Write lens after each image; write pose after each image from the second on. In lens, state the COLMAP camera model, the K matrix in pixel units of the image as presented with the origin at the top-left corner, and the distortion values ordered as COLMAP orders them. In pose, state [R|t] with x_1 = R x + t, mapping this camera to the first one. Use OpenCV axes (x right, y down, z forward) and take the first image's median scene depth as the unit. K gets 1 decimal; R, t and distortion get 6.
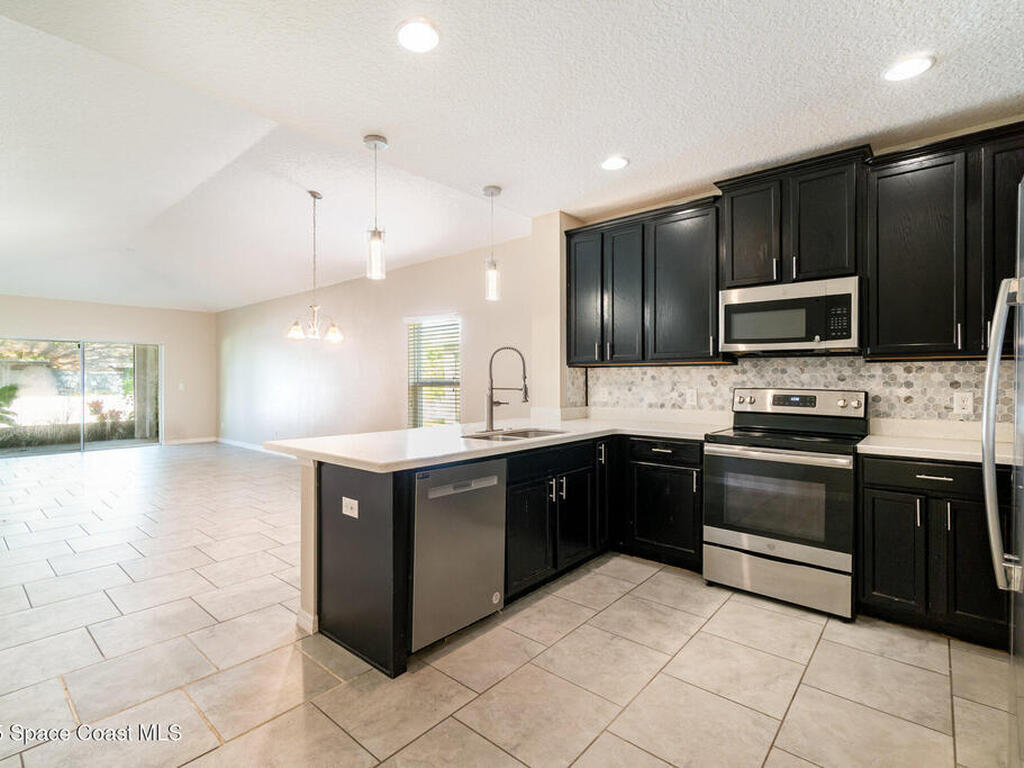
lens RADIAL K [[500.2, 0, 495.0], [0, 500.2, 375.1], [0, 0, 1]] dist [-0.003061, 0.001425]
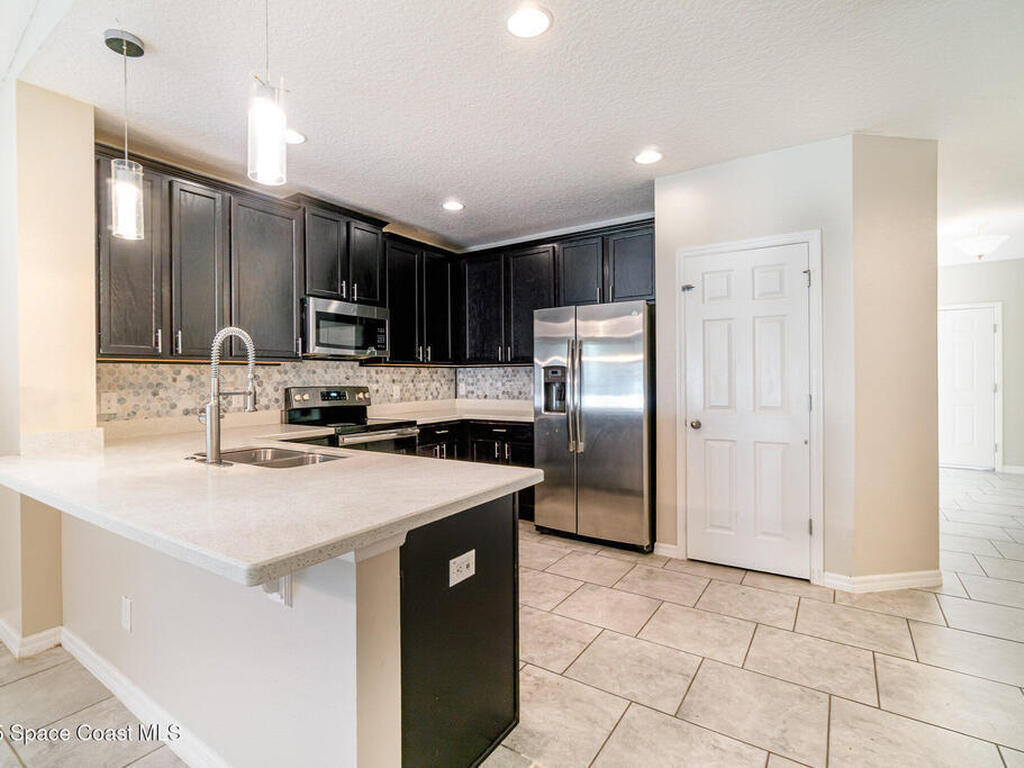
lens RADIAL K [[505.2, 0, 509.1], [0, 505.2, 371.1], [0, 0, 1]] dist [-0.003370, 0.000441]
pose [[-0.149168, 0.012710, 0.988730, -0.742011], [0.000329, 0.999918, -0.012804, 0.006308], [-0.988812, -0.001585, -0.149160, 0.791868]]
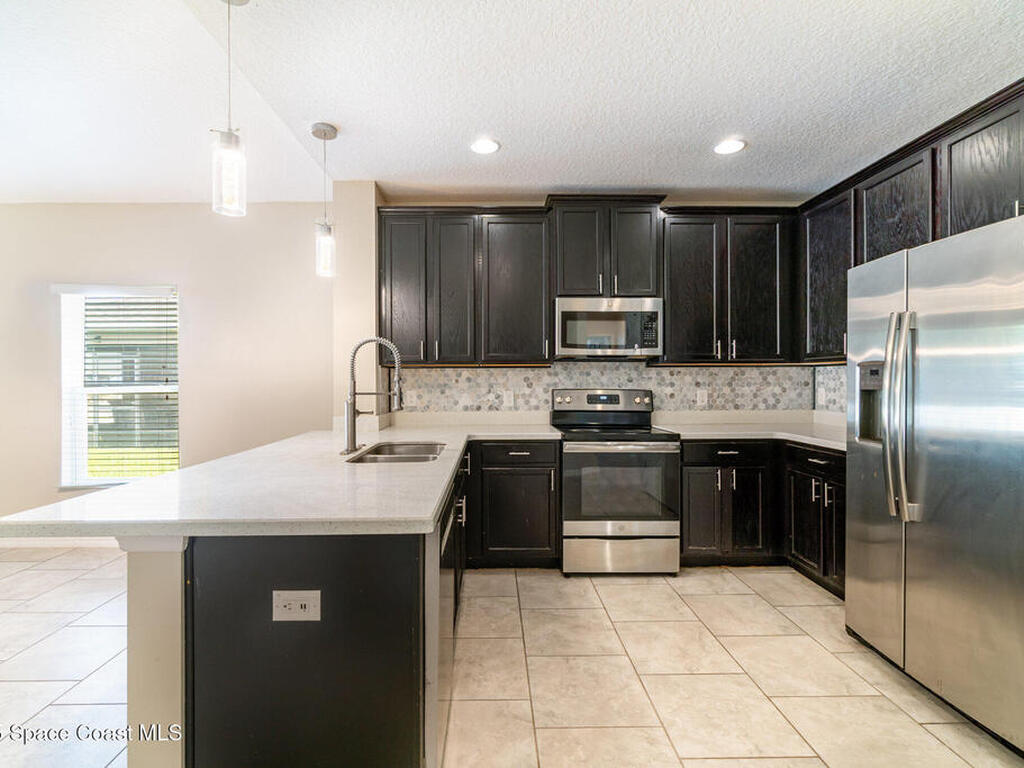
lens RADIAL K [[500.4, 0, 499.9], [0, 500.4, 380.0], [0, 0, 1]] dist [-0.001753, -0.000408]
pose [[0.733103, 0.000060, 0.680118, -0.385785], [-0.002554, 0.999993, 0.002665, 0.004071], [-0.680113, -0.003691, 0.733098, 0.324795]]
